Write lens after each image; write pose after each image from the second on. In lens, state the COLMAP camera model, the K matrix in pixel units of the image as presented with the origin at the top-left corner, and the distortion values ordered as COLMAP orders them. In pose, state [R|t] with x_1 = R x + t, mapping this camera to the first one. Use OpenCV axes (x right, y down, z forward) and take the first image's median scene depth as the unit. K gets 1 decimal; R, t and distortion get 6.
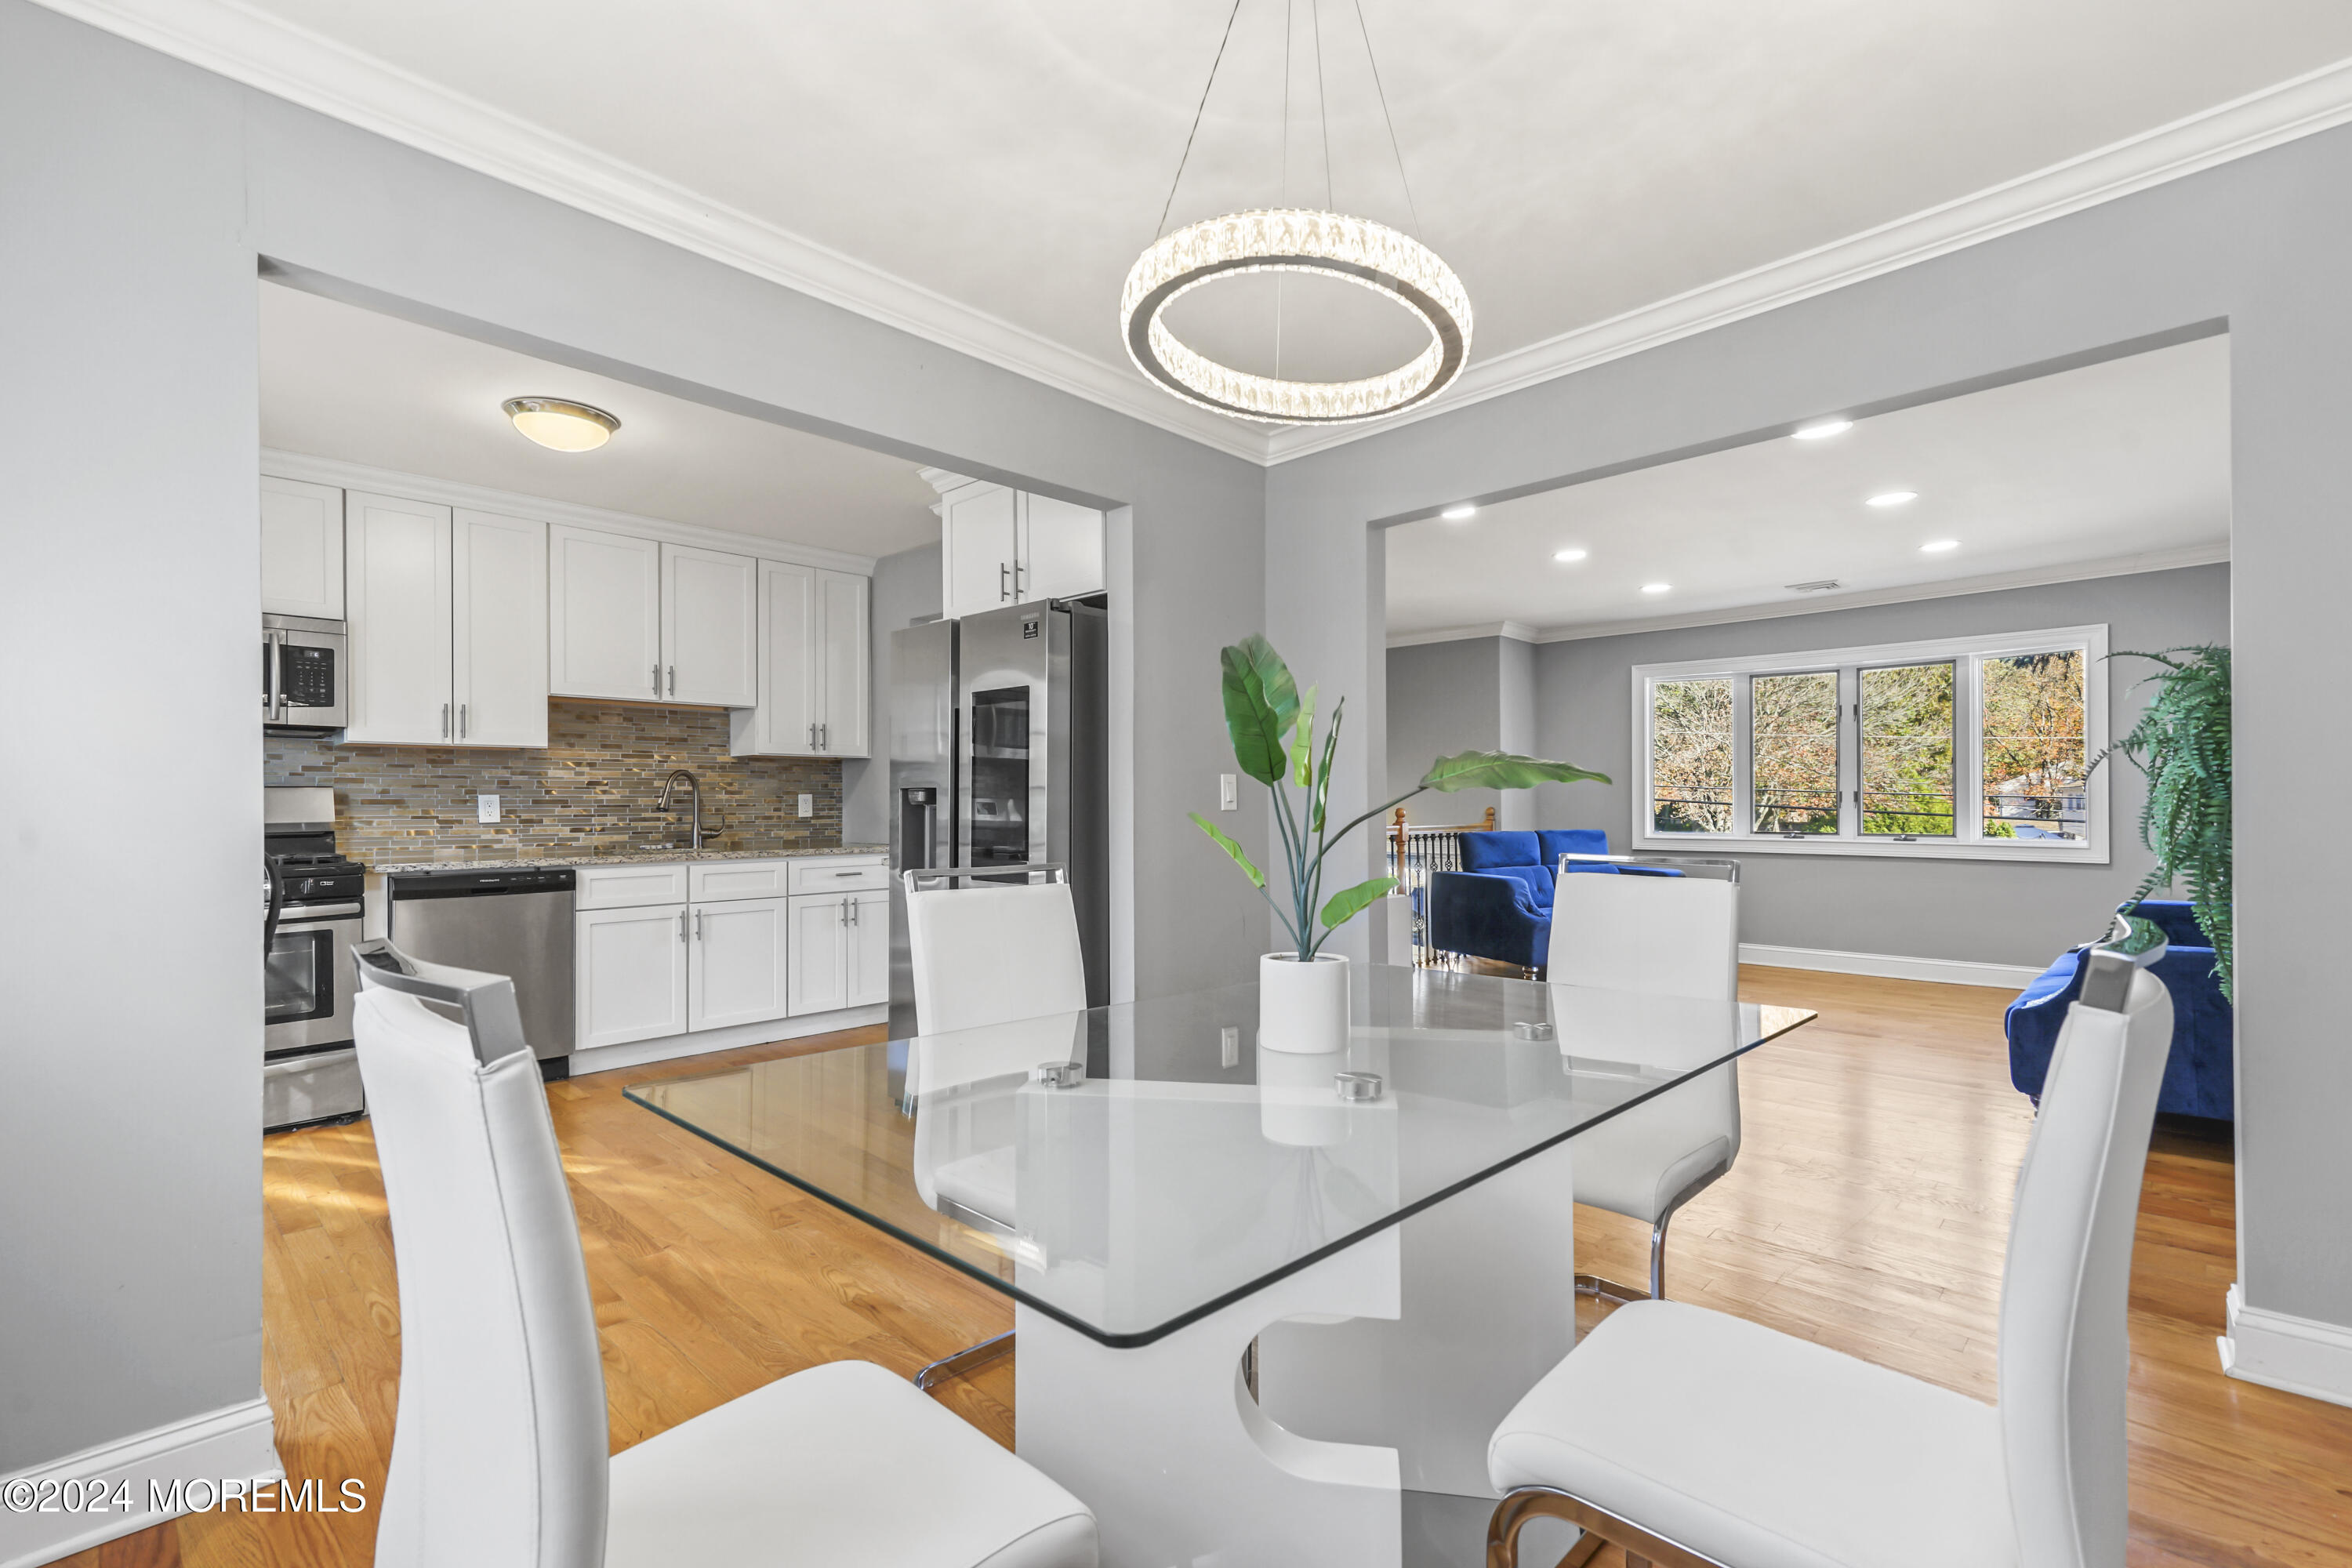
lens RADIAL K [[1058.0, 0, 1155.6], [0, 1058.0, 802.8], [0, 0, 1]] dist [0.012924, 0.002342]
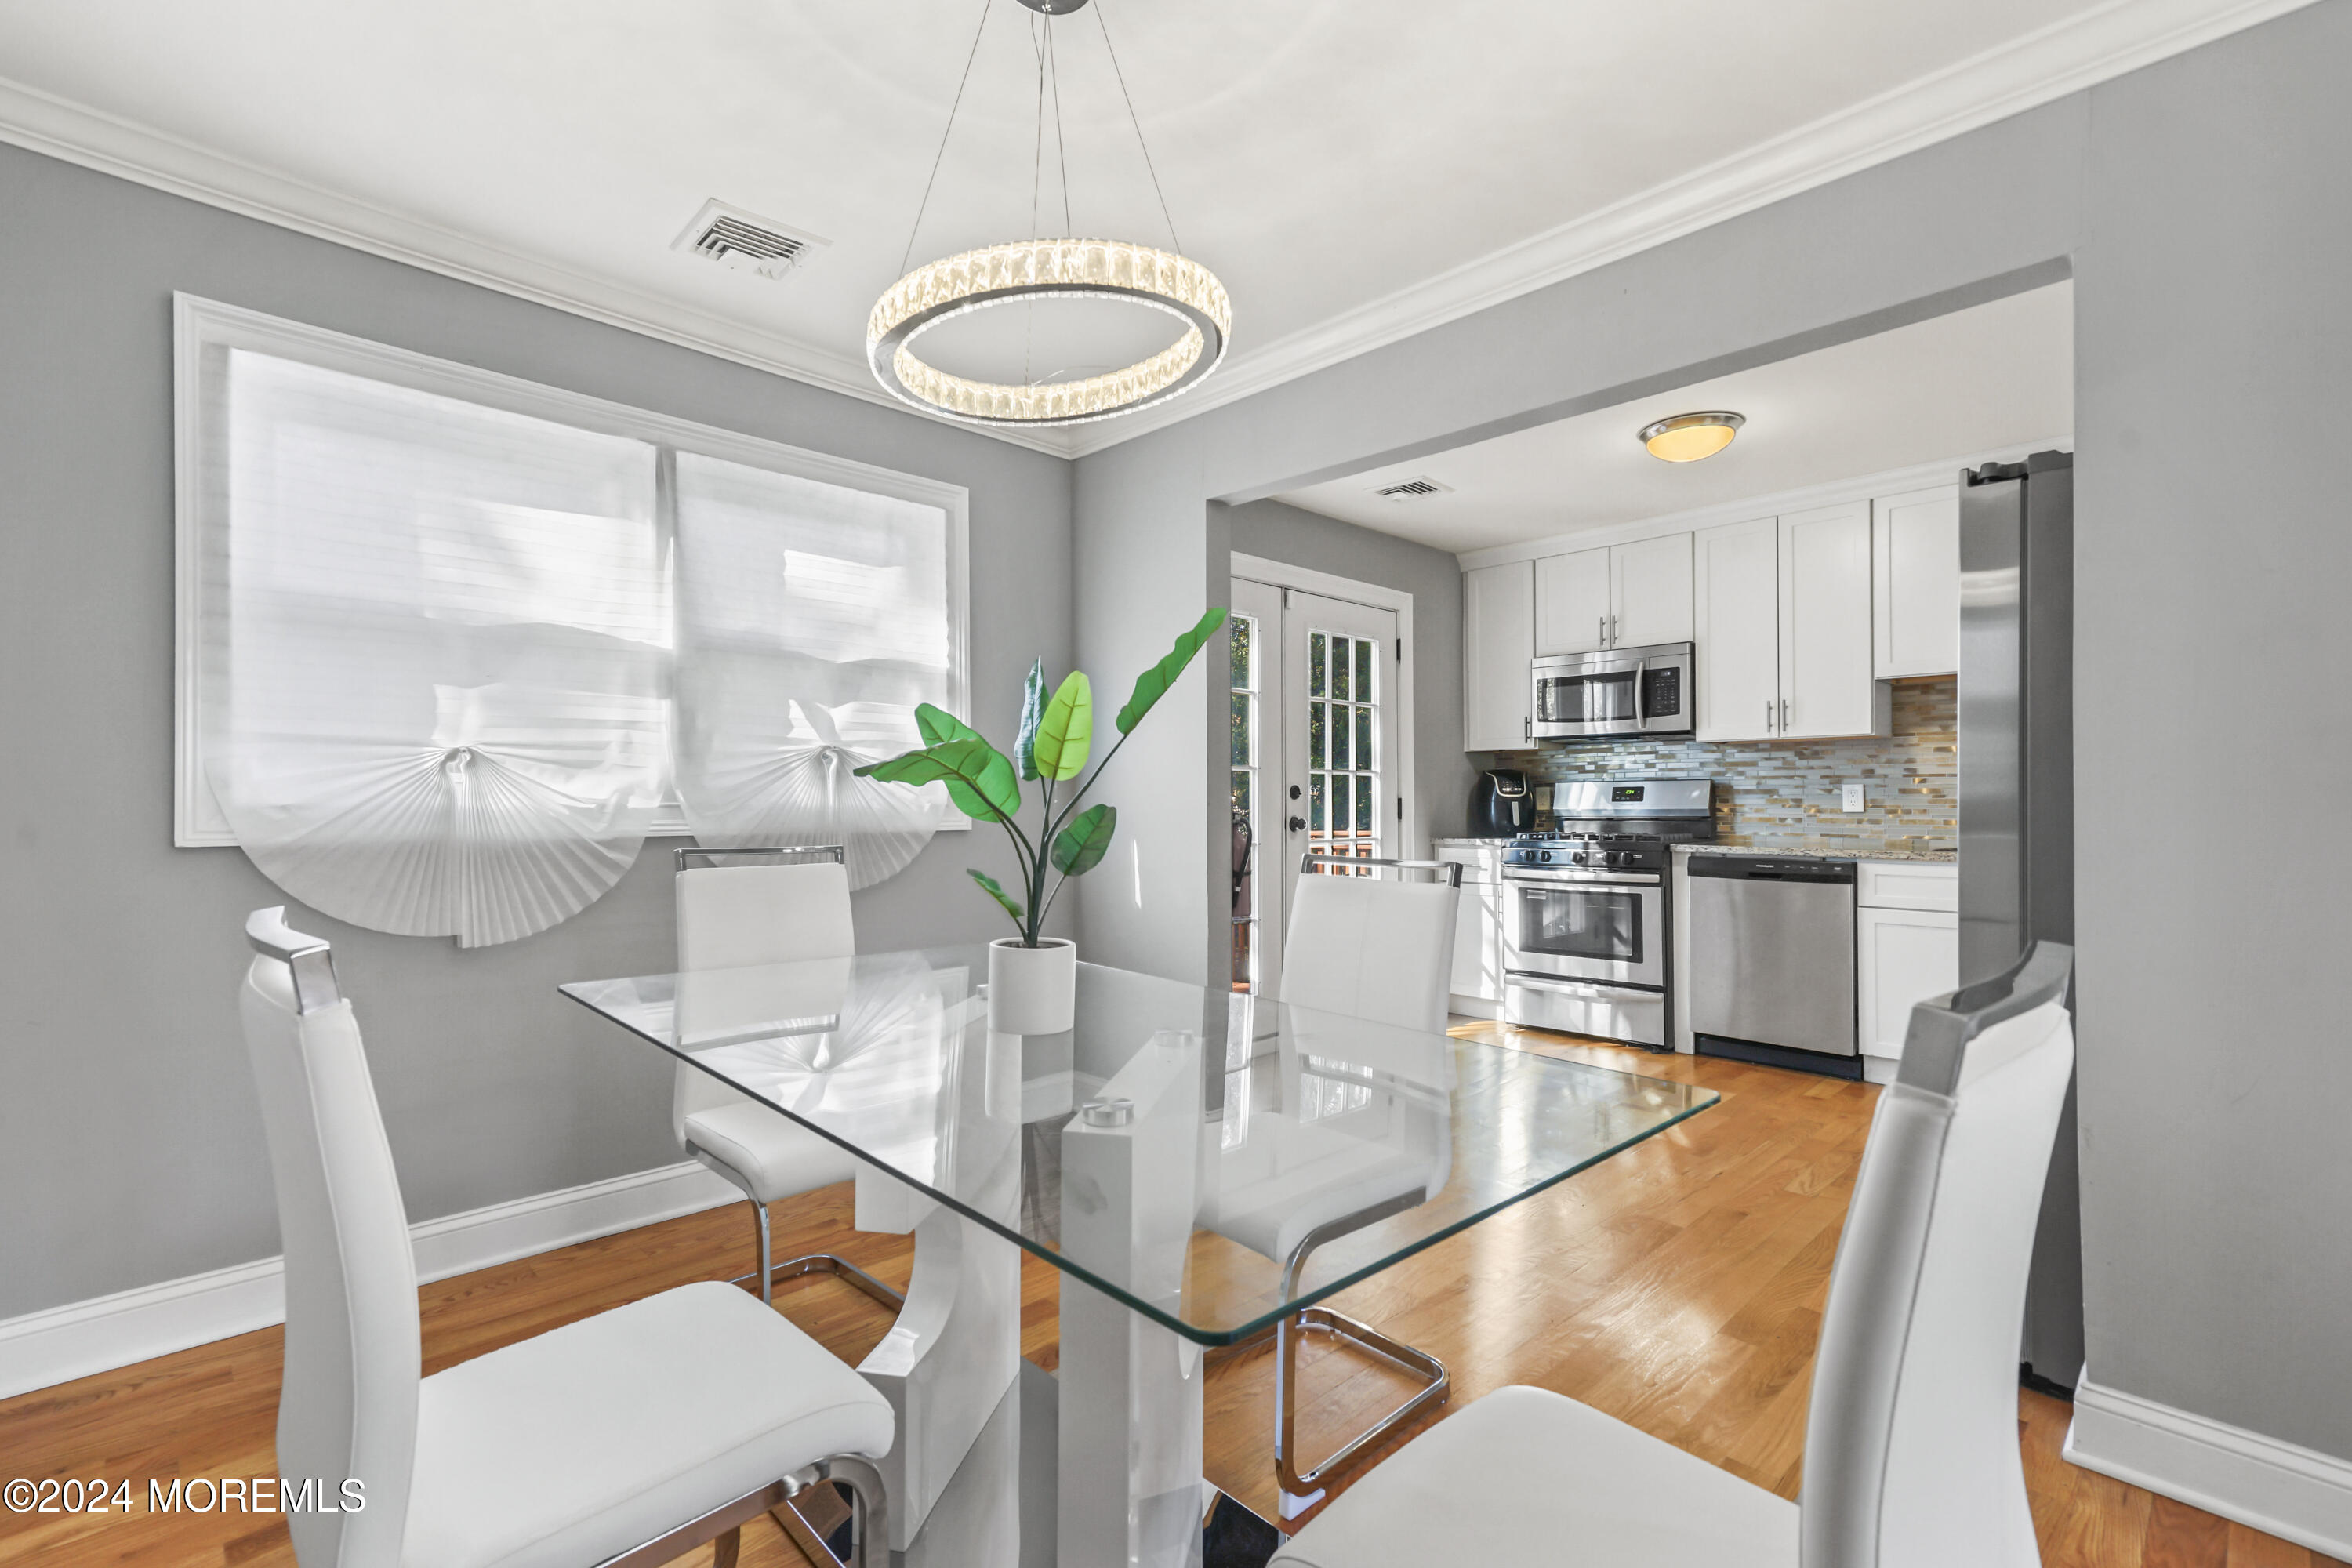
lens RADIAL K [[1058.0, 0, 1183.5], [0, 1058.0, 775.0], [0, 0, 1]] dist [0.012924, 0.002342]
pose [[-0.025253, -0.018742, -0.999505, 0.383761], [0.002766, 0.999819, -0.018818, 0.001032], [0.999677, -0.003240, -0.025197, 0.387238]]
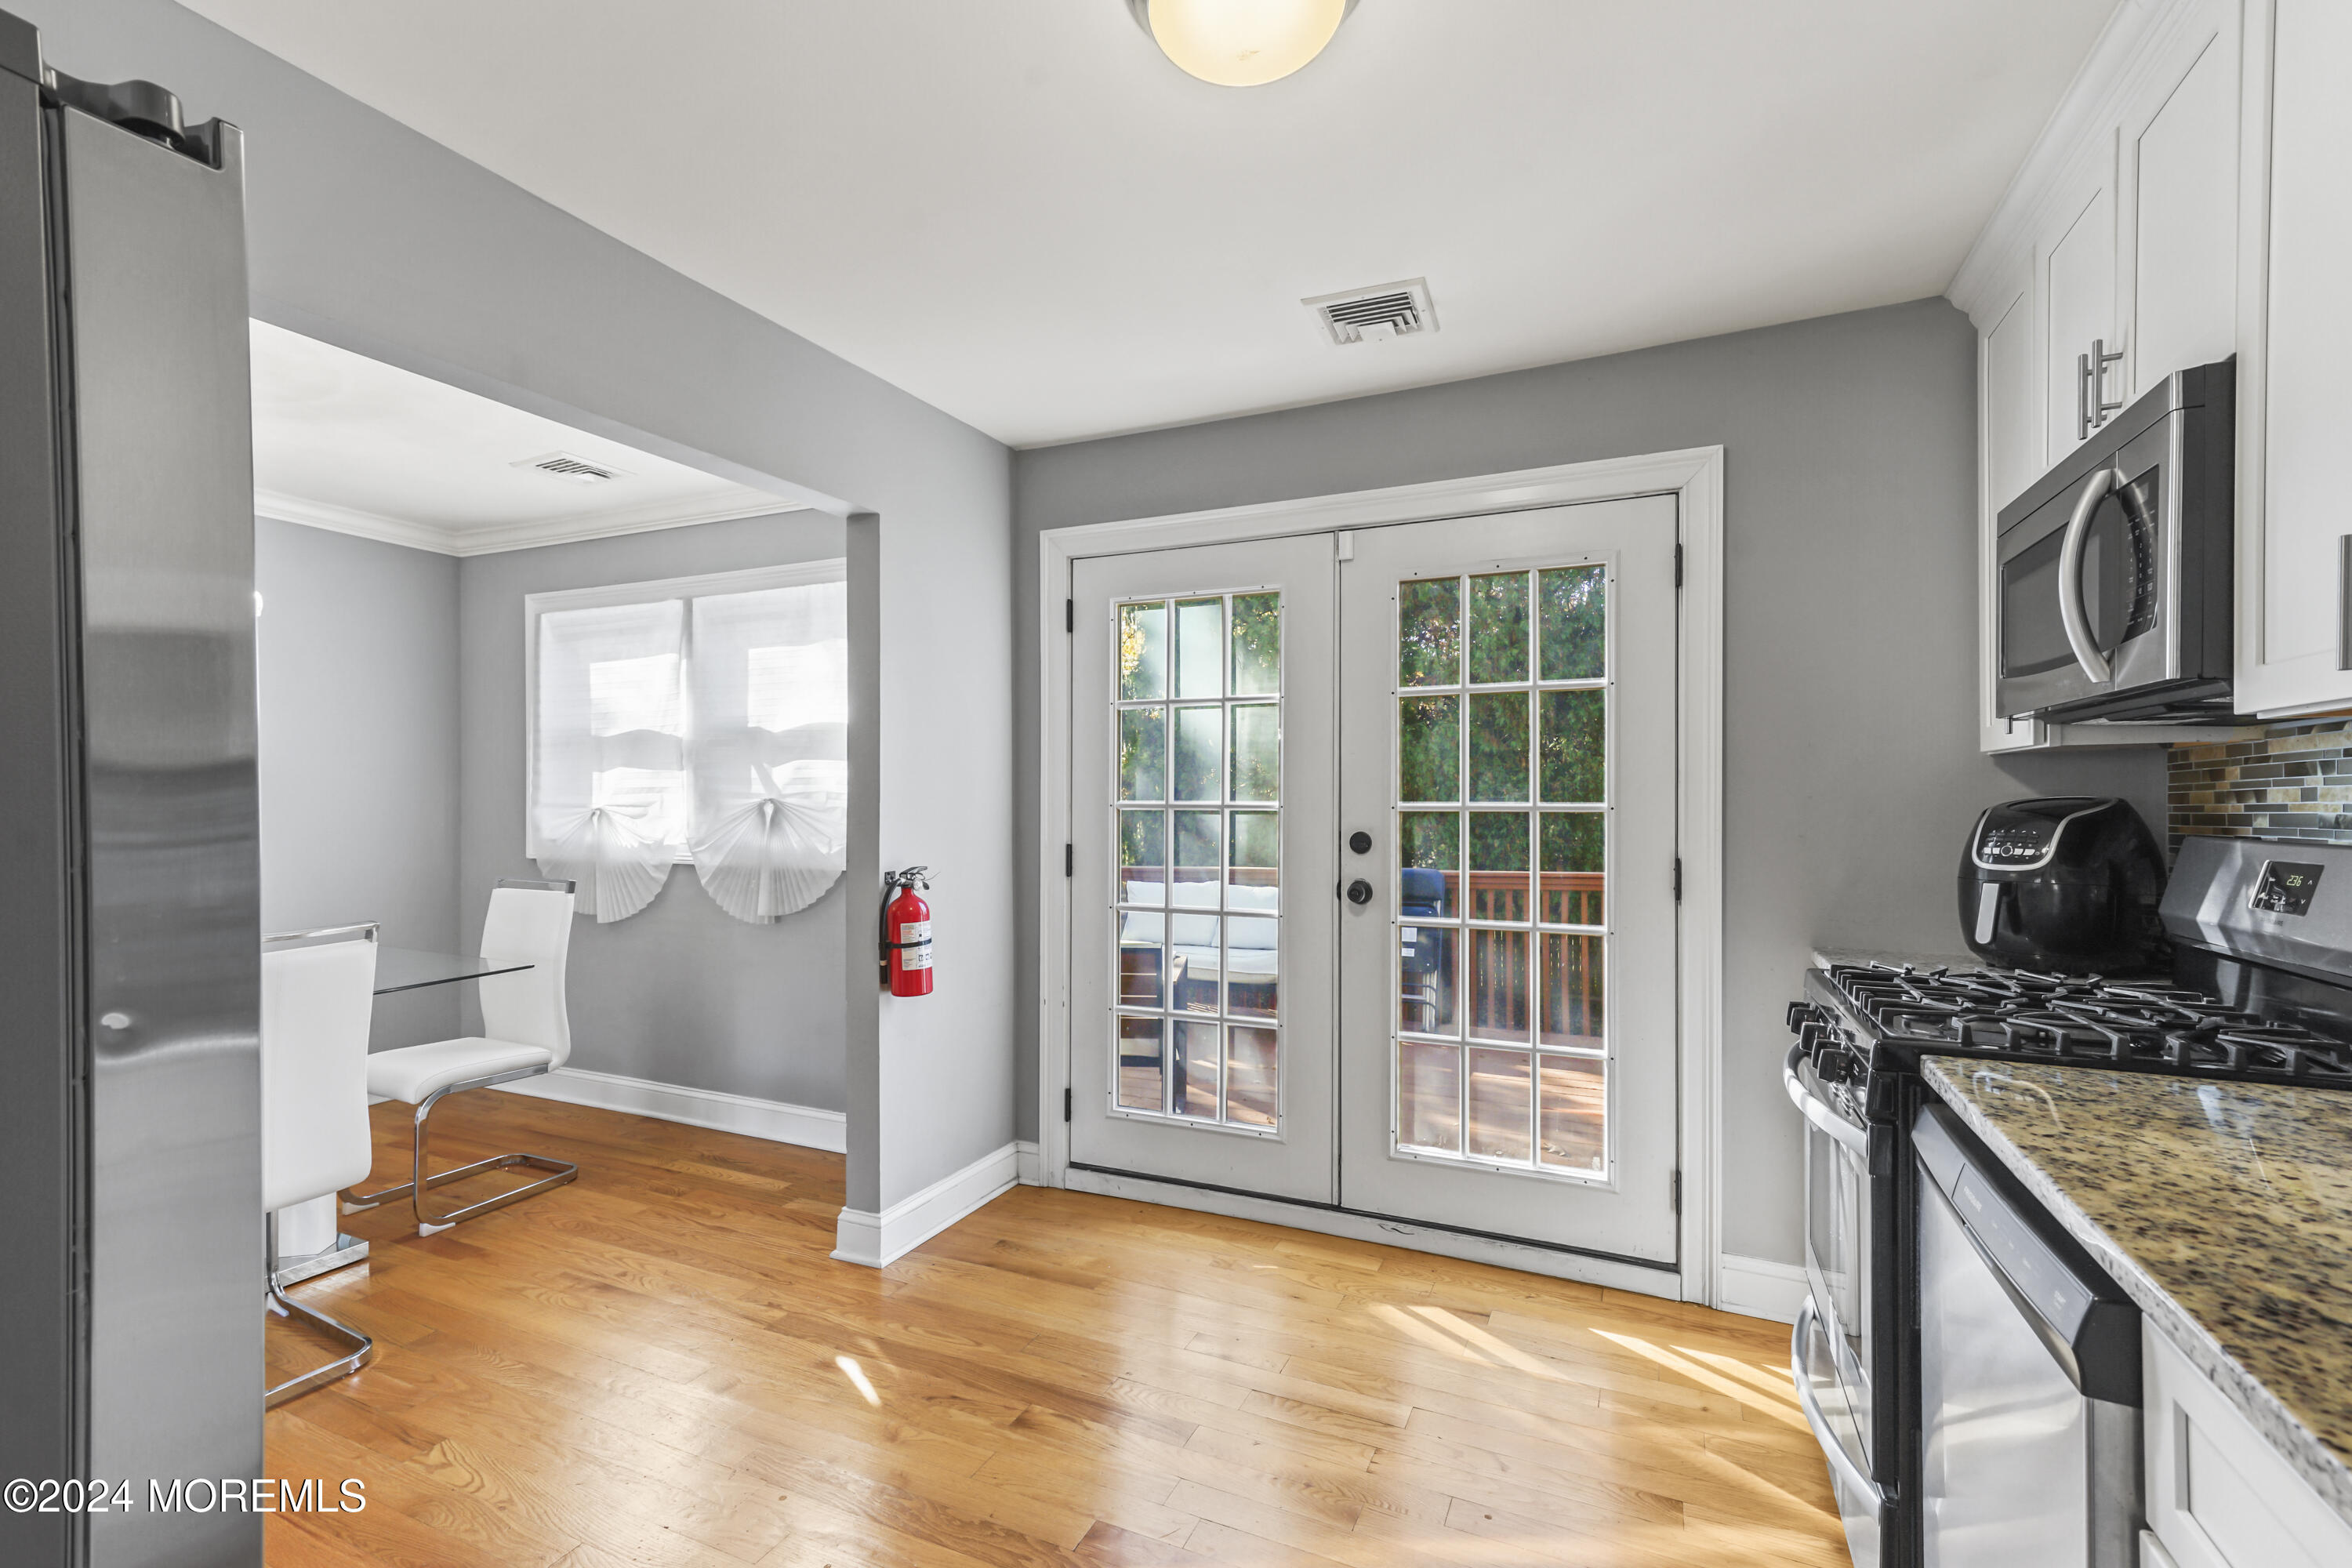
lens RADIAL K [[1058.0, 0, 1168.5], [0, 1058.0, 798.4], [0, 0, 1]] dist [0.012924, 0.002342]
pose [[-0.947117, 0.004782, -0.320854, -0.288827], [0.004814, 0.999988, 0.000693, -0.028950], [0.320853, -0.000888, -0.947128, 1.029881]]
